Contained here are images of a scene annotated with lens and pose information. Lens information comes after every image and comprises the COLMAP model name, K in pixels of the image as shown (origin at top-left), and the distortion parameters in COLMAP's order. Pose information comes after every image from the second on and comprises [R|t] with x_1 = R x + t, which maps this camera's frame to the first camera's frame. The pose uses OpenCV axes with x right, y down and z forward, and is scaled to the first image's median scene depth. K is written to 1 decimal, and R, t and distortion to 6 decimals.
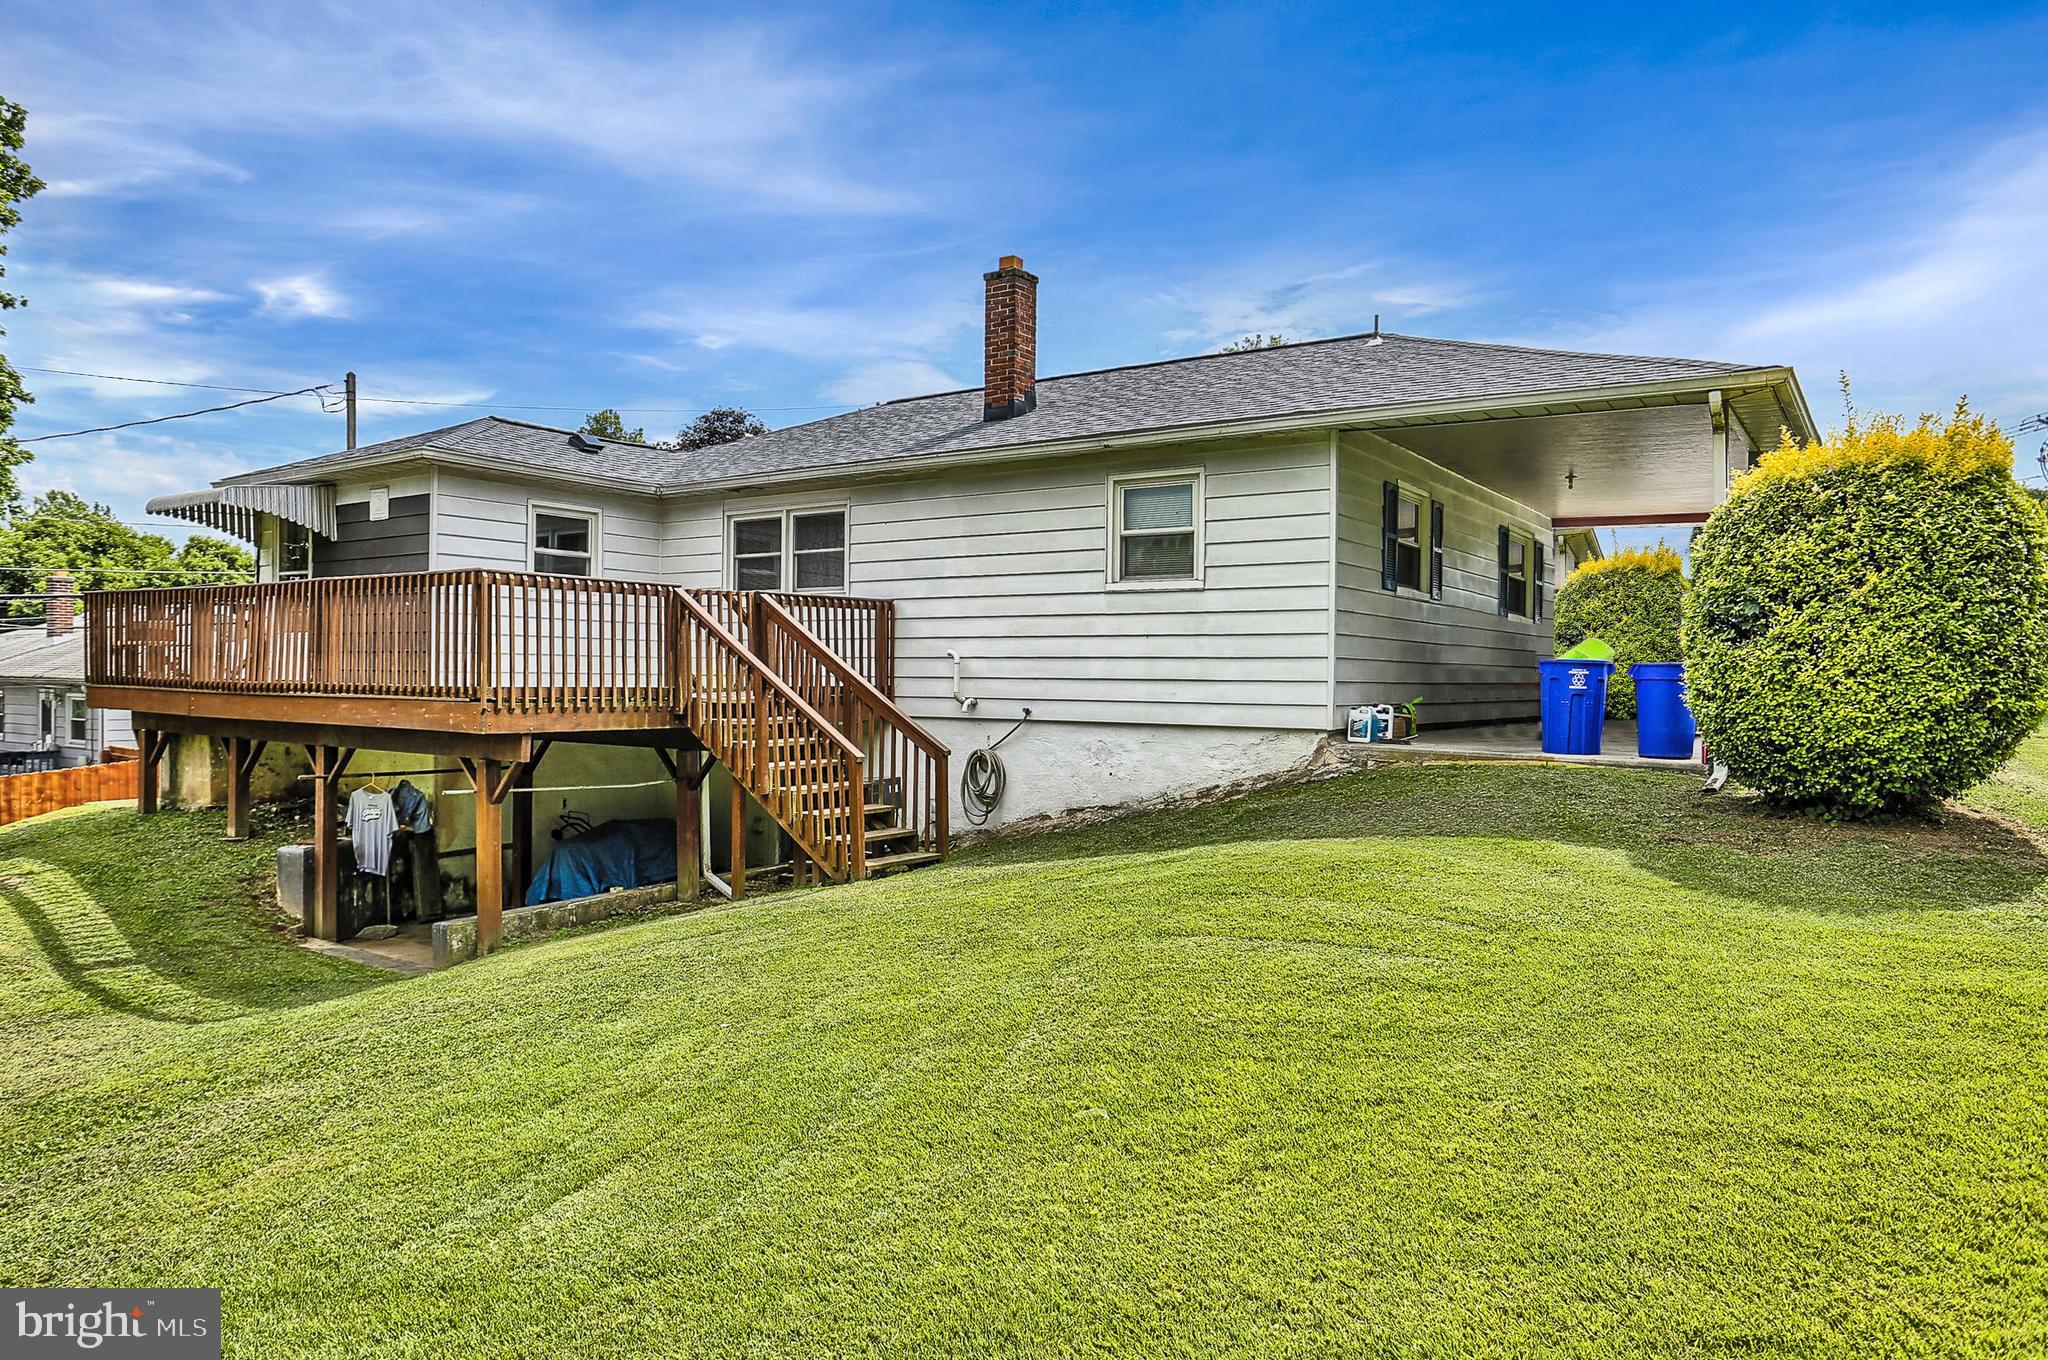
lens RADIAL K [[1258.3, 0, 1056.2], [0, 1258.3, 698.5], [0, 0, 1]] dist [-0.040762, 0.002714]
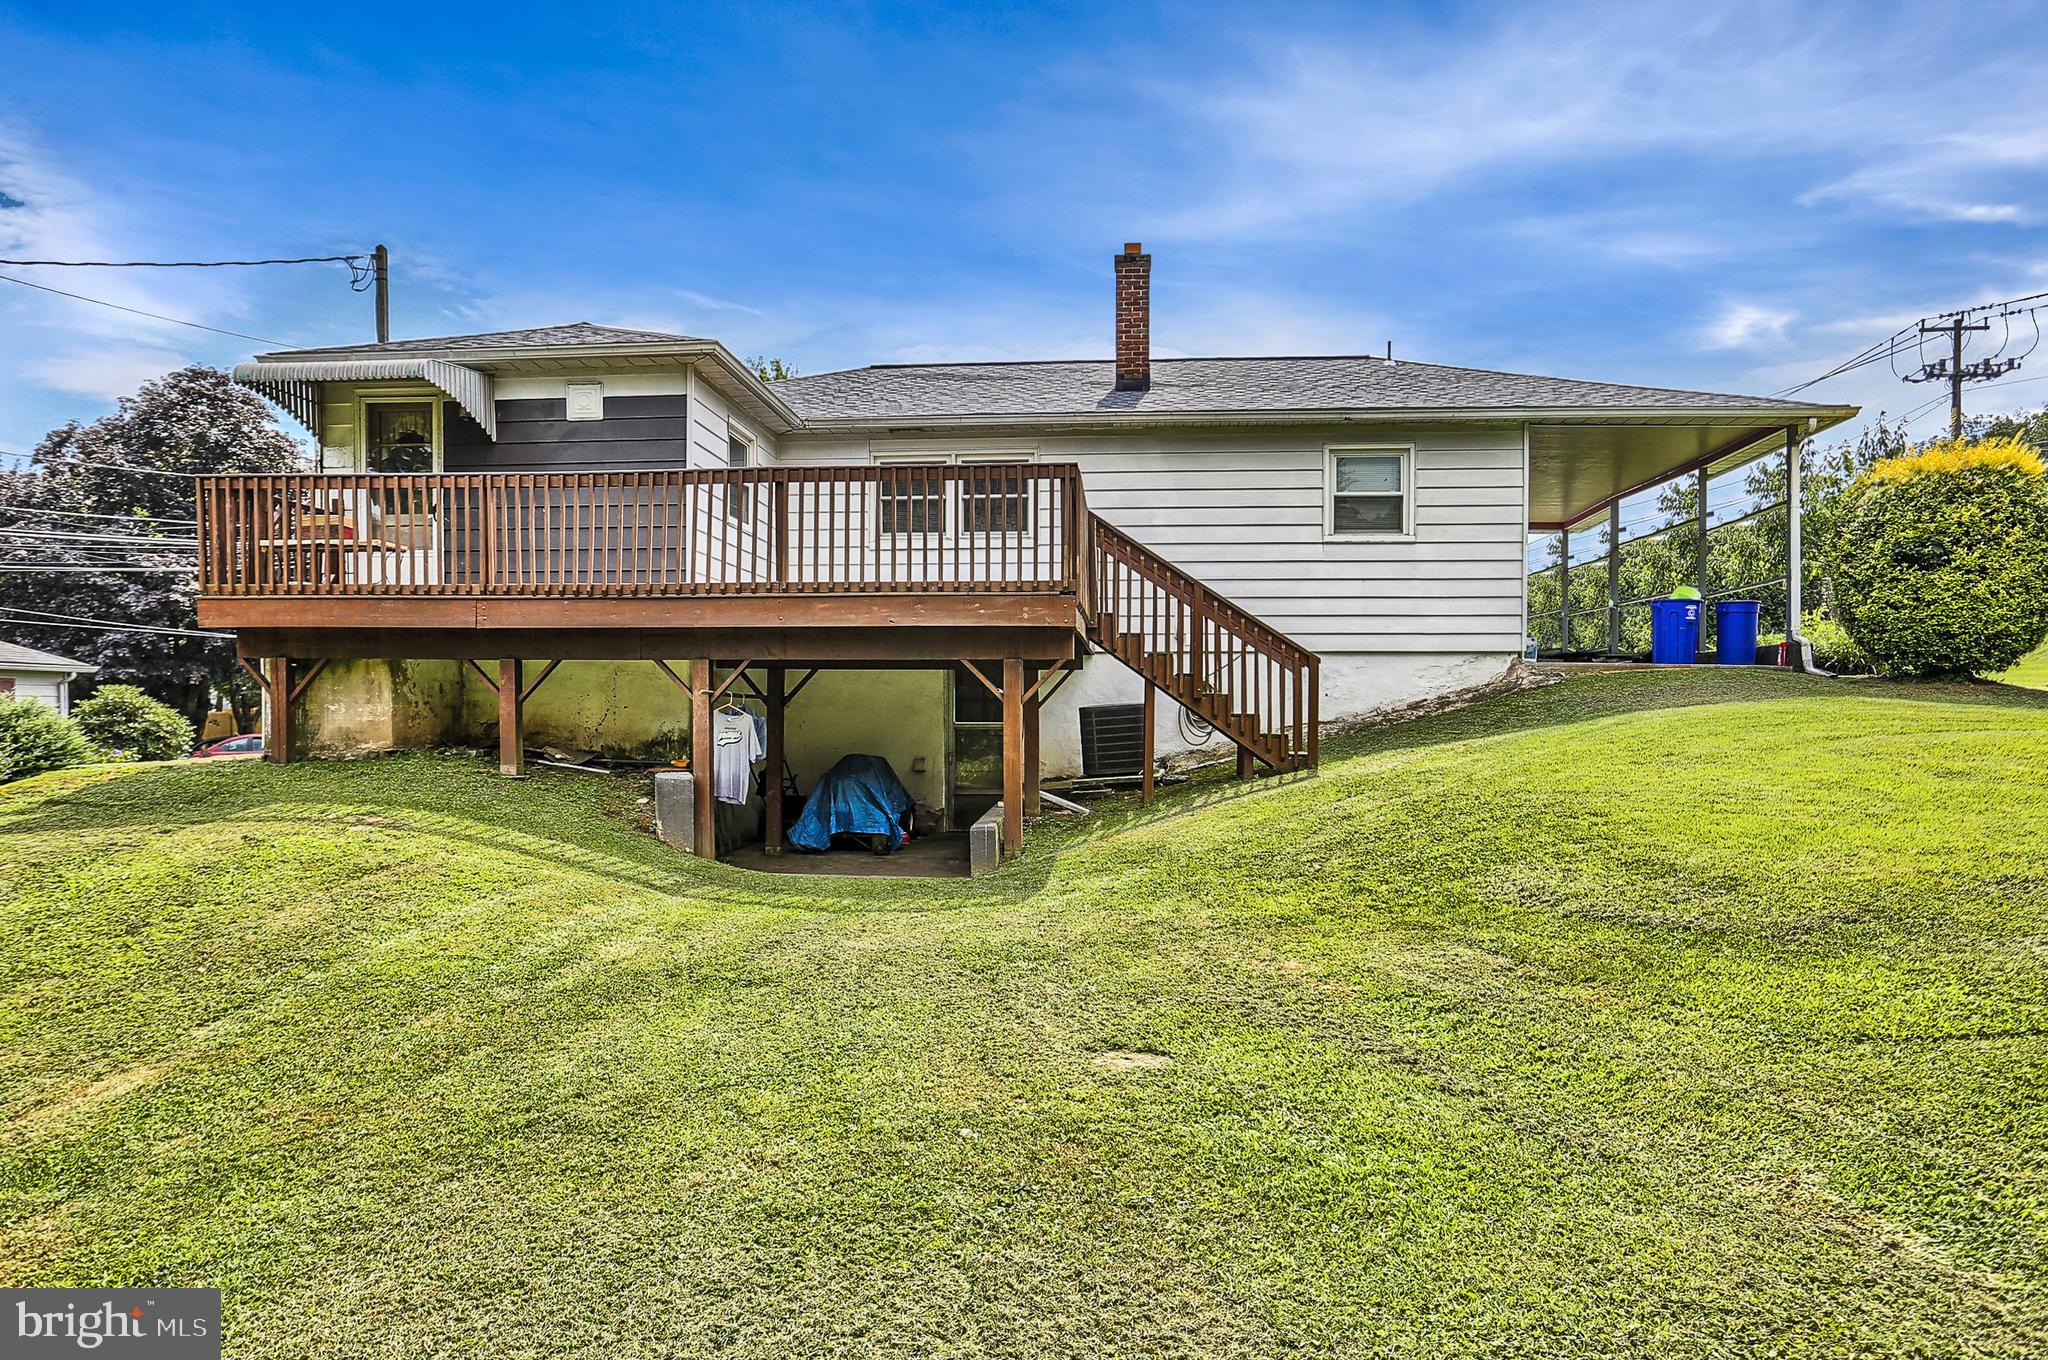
lens RADIAL K [[1249.9, 0, 1019.5], [0, 1249.9, 750.5], [0, 0, 1]] dist [-0.021327, 0.001520]
pose [[0.881254, -0.022534, 0.472105, -0.789069], [0.016204, 0.999716, 0.017471, 0.088649], [-0.472364, -0.007747, 0.881369, 0.089585]]
